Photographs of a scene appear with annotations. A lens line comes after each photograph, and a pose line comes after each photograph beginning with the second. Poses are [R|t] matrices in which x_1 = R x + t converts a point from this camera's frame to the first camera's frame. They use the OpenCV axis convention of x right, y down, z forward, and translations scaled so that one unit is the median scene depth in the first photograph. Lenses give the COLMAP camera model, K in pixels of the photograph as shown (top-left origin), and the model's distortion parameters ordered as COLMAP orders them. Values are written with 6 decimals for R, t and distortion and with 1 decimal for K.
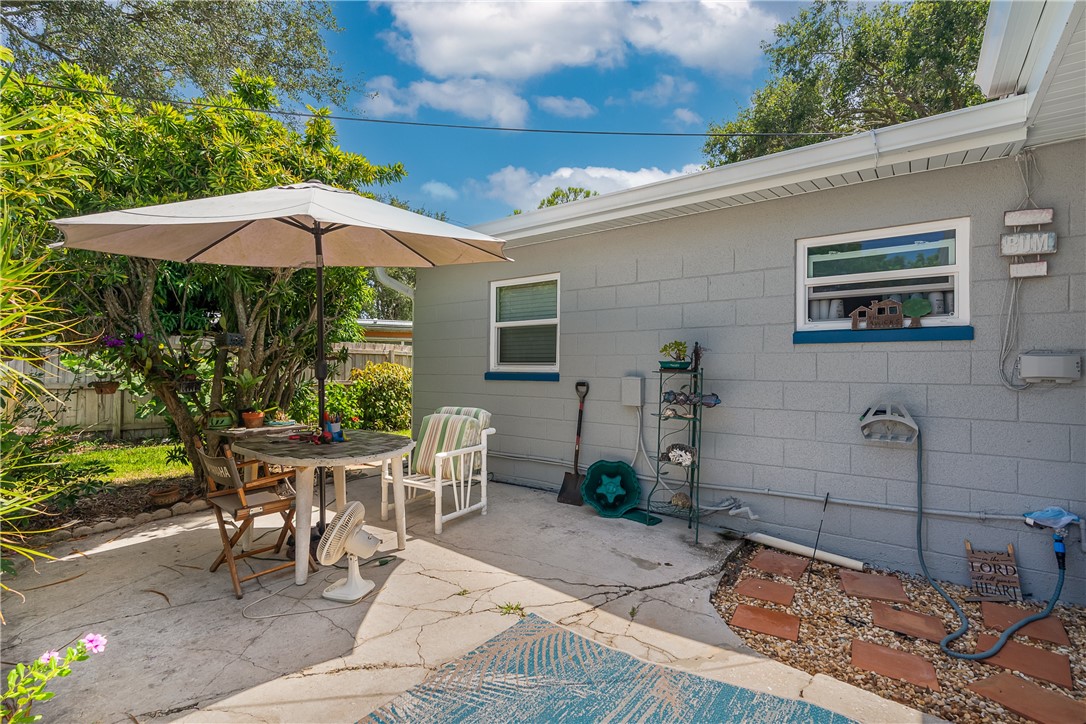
lens RADIAL K [[500.5, 0, 538.5], [0, 500.5, 365.6], [0, 0, 1]] dist [-0.004178, 0.000317]
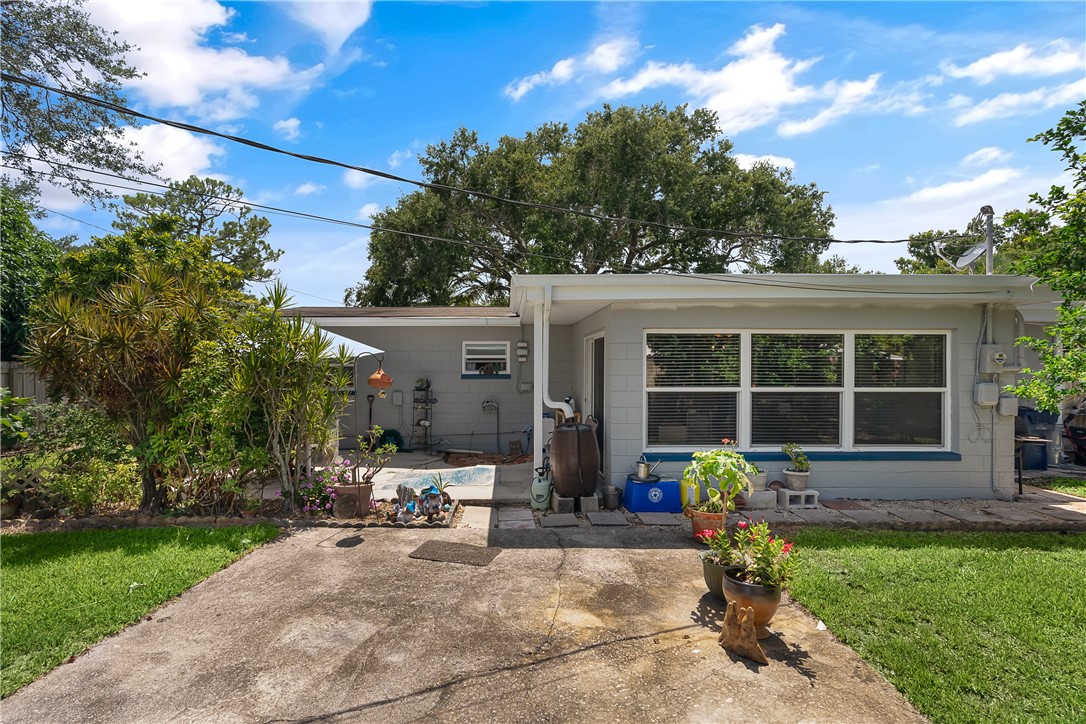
lens RADIAL K [[504.2, 0, 540.1], [0, 504.2, 360.9], [0, 0, 1]] dist [0.000165, 0.000121]
pose [[0.757882, -0.004526, 0.652376, -1.023498], [0.003505, 0.999990, 0.002866, -0.156863], [-0.652383, 0.000115, 0.757890, -1.463627]]
